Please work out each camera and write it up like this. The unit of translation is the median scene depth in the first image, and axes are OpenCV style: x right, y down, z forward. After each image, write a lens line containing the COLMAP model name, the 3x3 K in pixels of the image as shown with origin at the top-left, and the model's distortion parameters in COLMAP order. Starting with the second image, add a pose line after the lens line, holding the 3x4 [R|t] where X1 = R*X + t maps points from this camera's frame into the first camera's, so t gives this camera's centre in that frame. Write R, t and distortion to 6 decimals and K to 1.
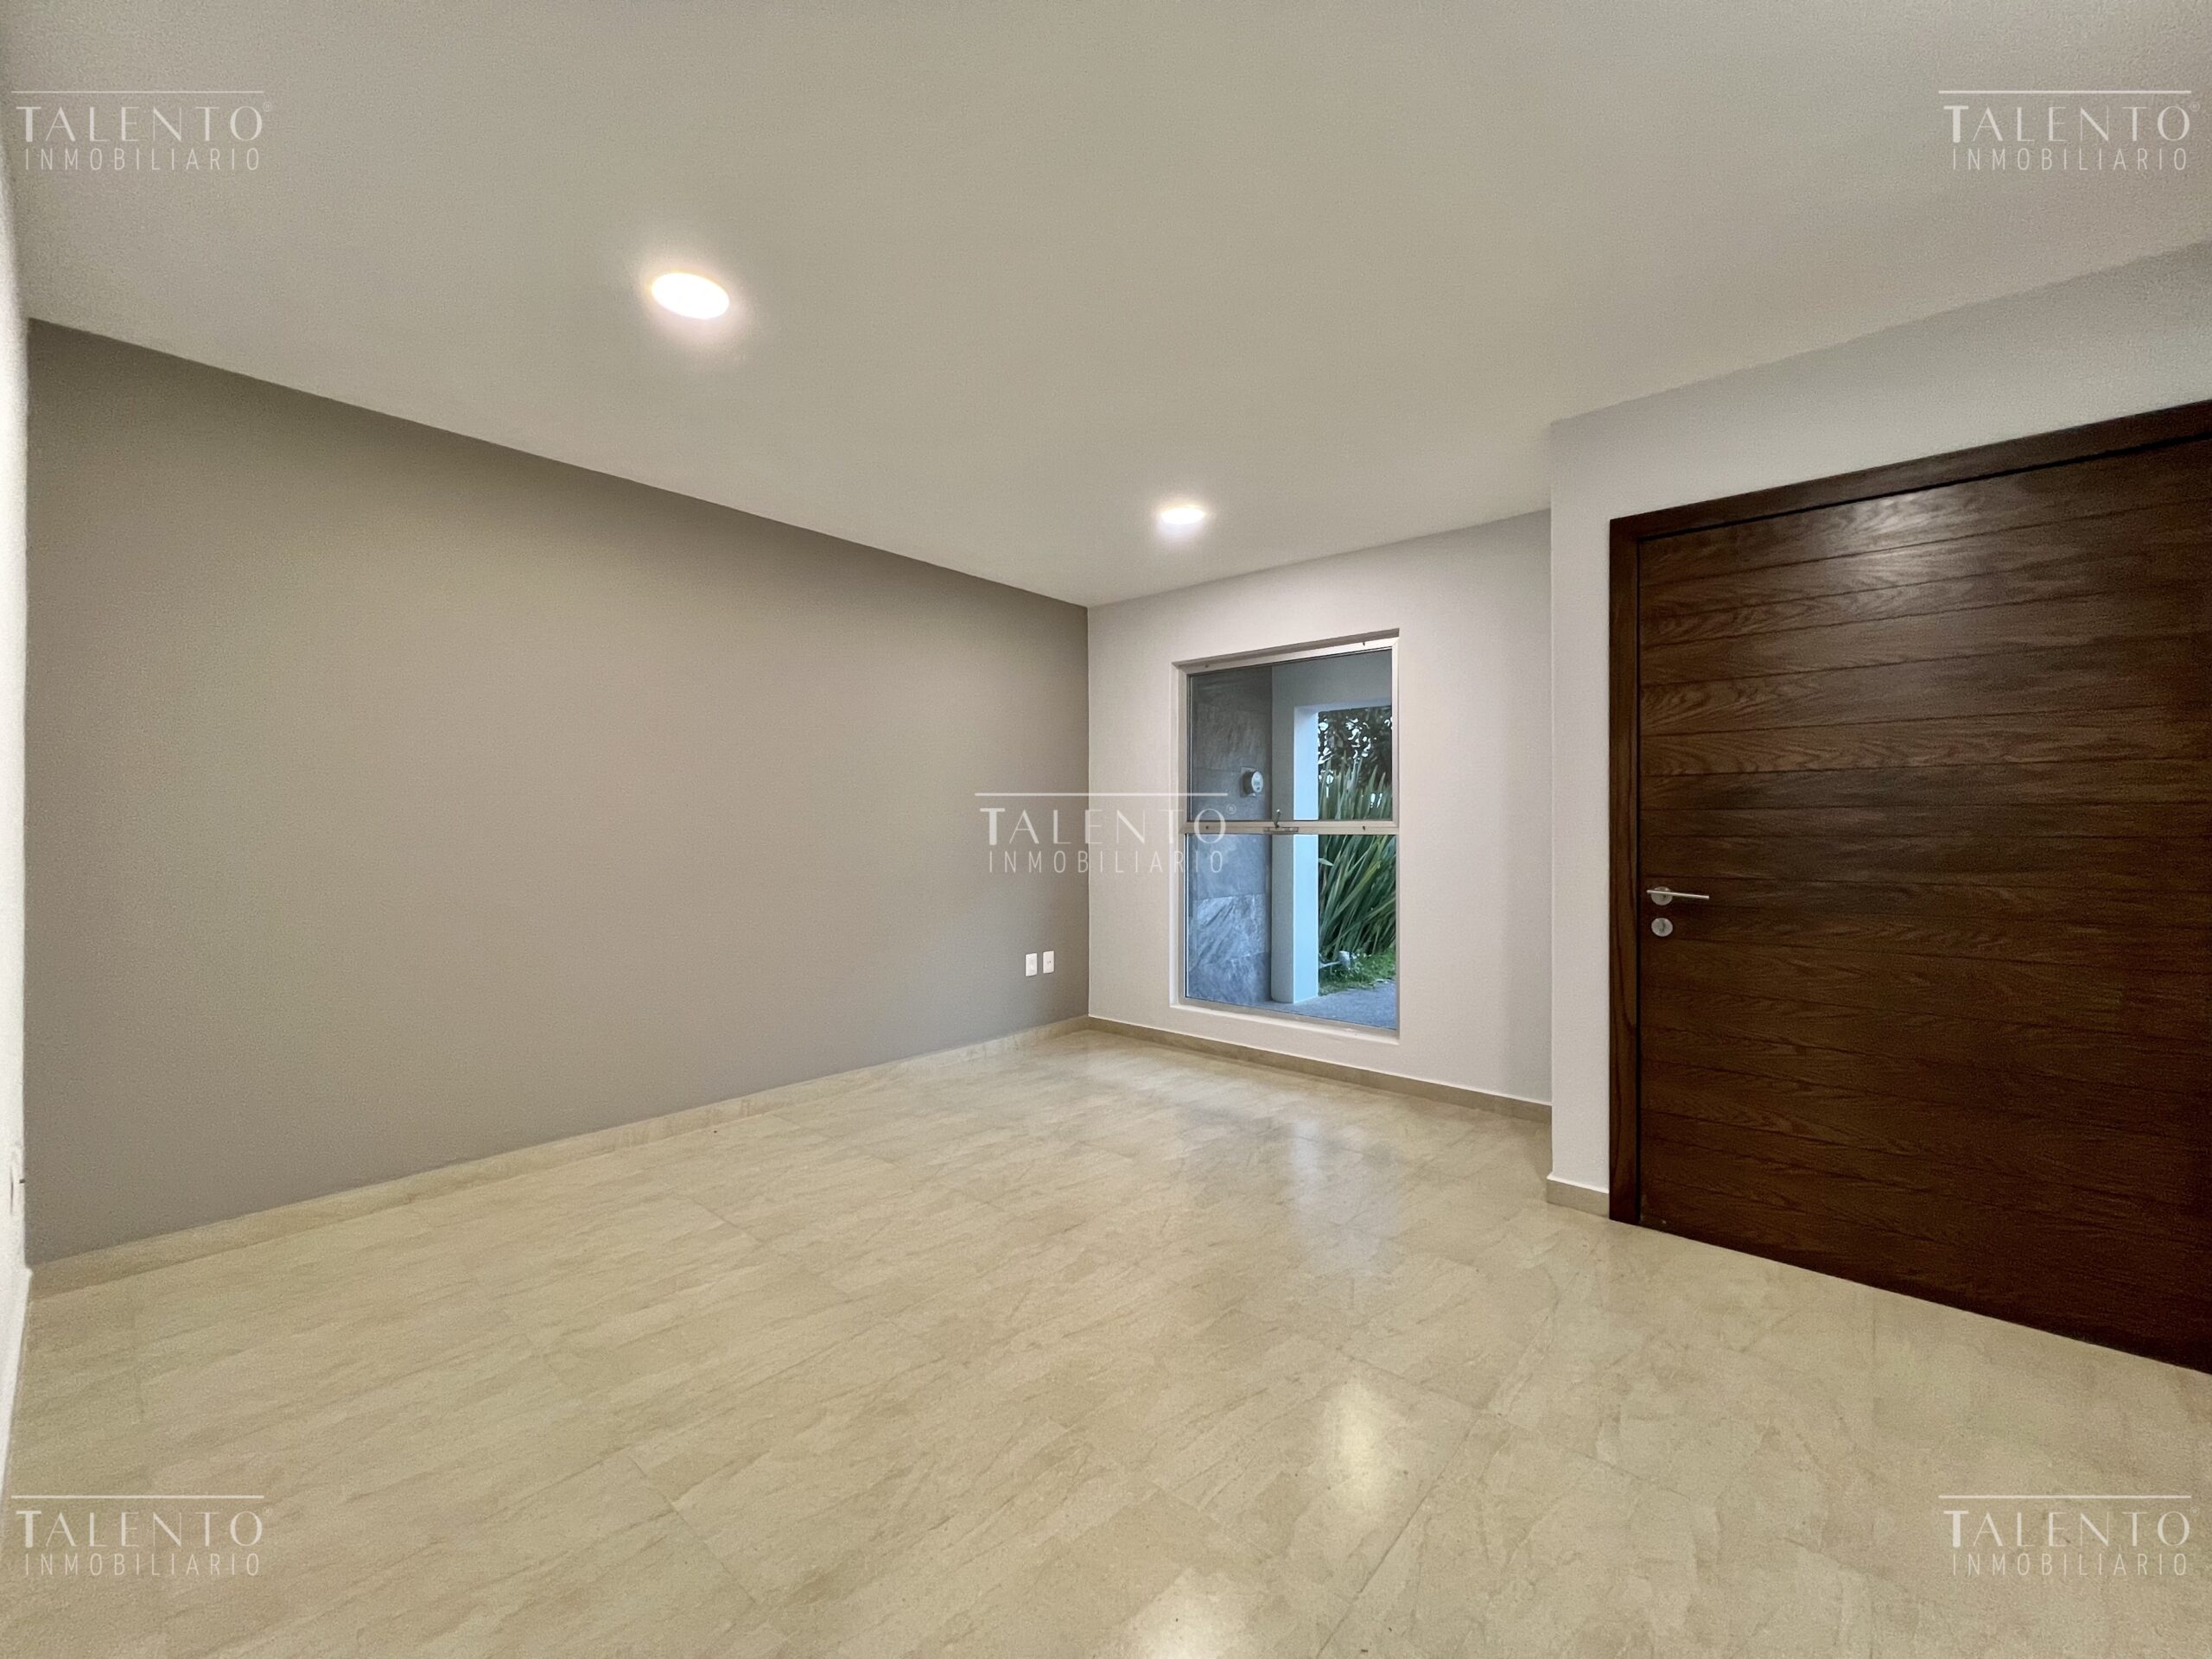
lens RADIAL K [[890.6, 0, 1103.2], [0, 890.6, 829.4], [0, 0, 1]] dist [0.000683, 0.000506]
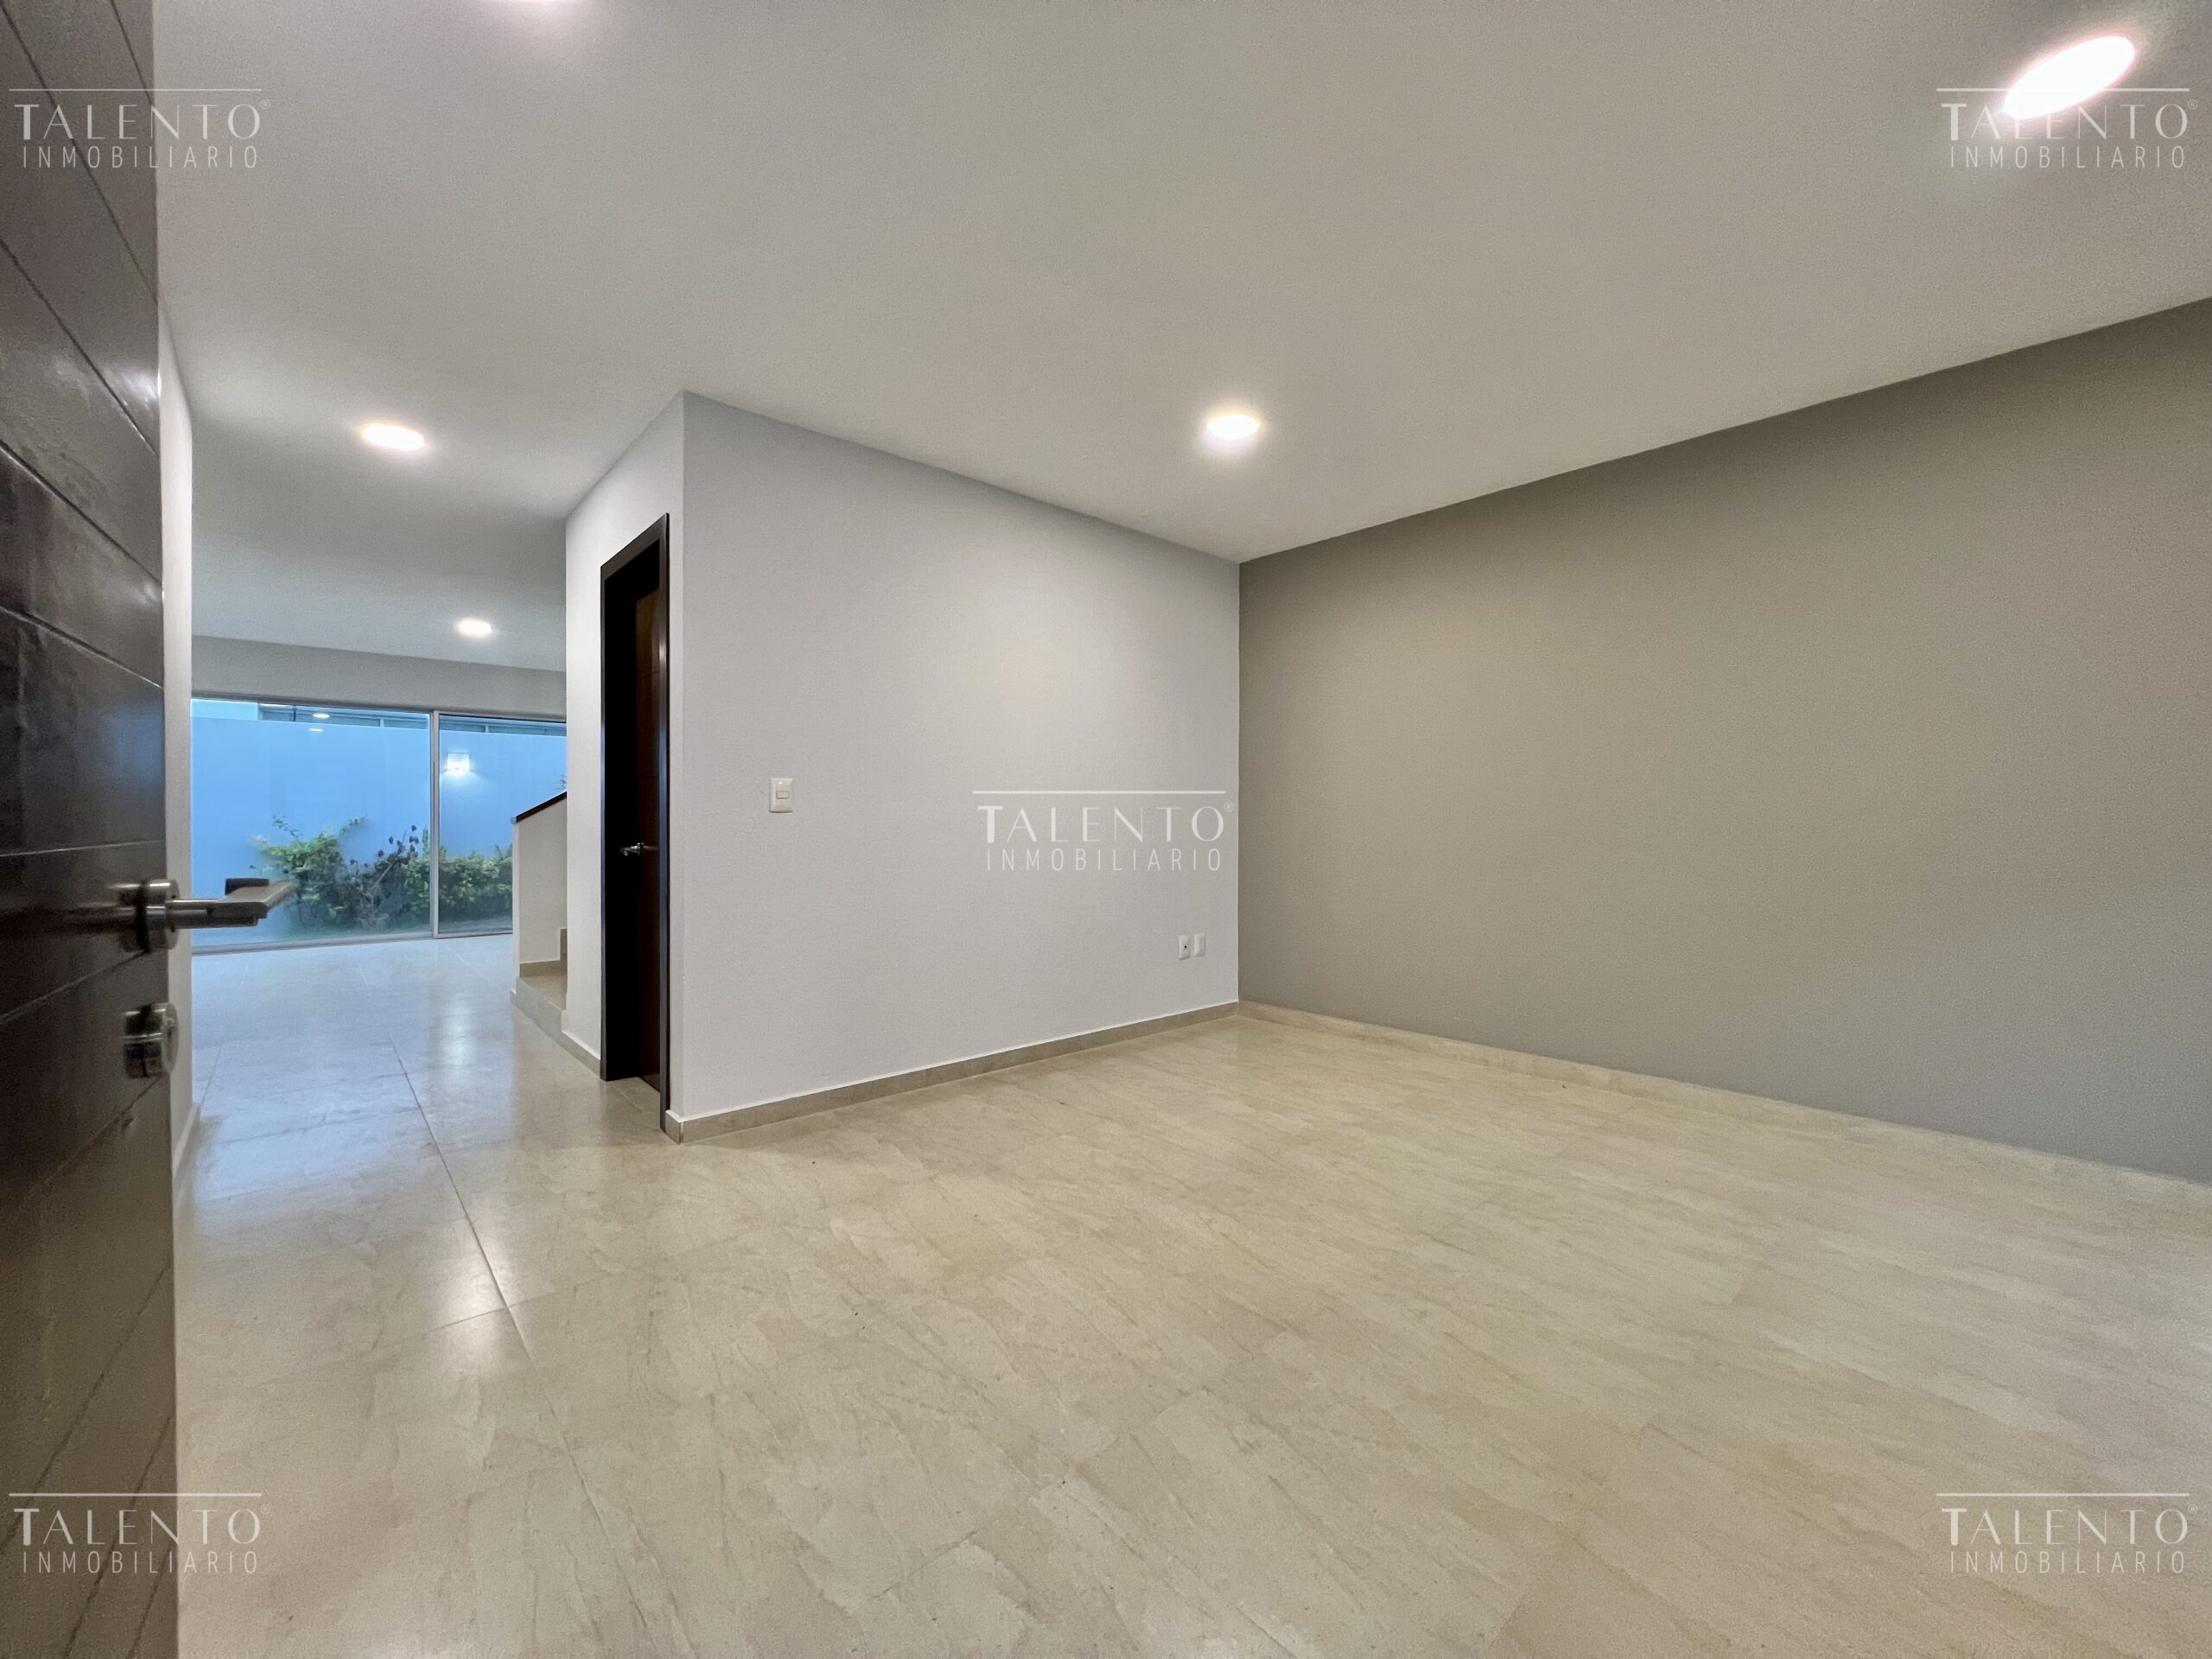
lens RADIAL K [[889.4, 0, 1101.1], [0, 889.4, 826.9], [0, 0, 1]] dist [0.000553, -0.000309]
pose [[-0.116848, 0.004676, -0.993139, 0.816953], [-0.002293, 0.999985, 0.004978, 0.046147], [0.993147, 0.002859, -0.116836, 0.750006]]
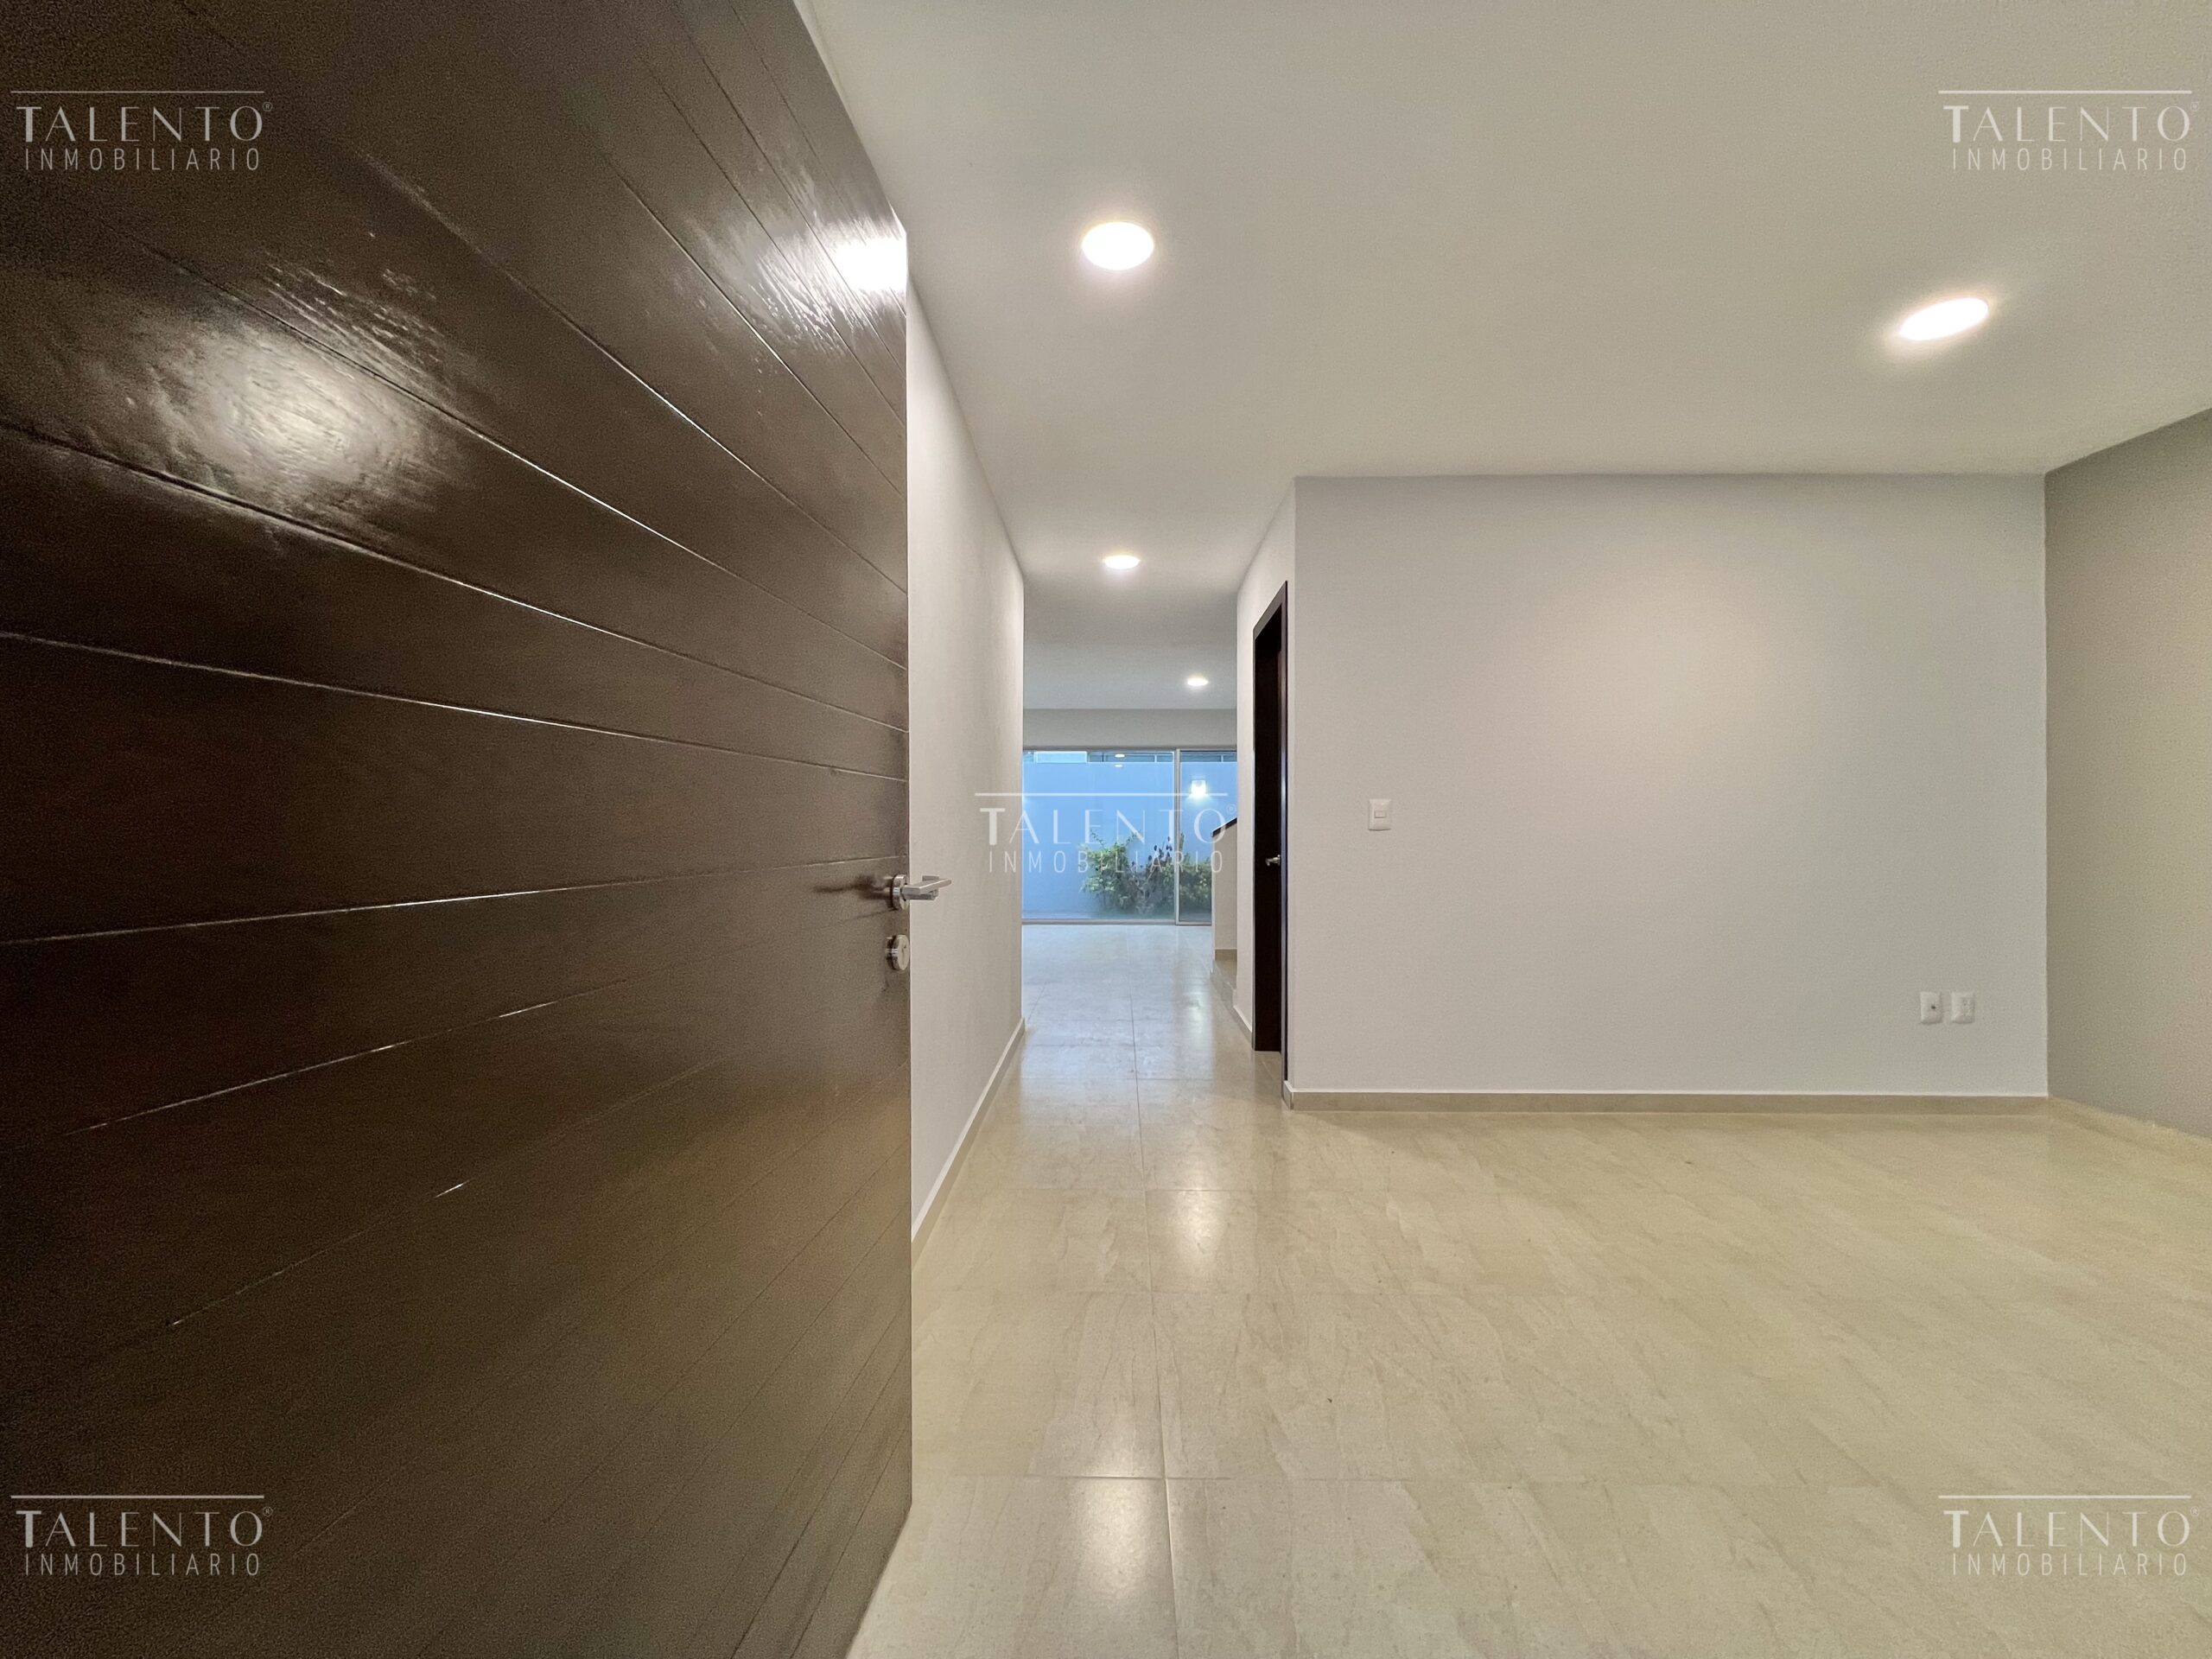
lens RADIAL K [[890.6, 0, 1102.1], [0, 890.6, 831.1], [0, 0, 1]] dist [0.000683, 0.000506]
pose [[-0.766821, -0.003632, -0.641851, 0.840905], [-0.004286, 0.999991, -0.000537, 0.037052], [0.641847, 0.002339, -0.766829, 0.925483]]
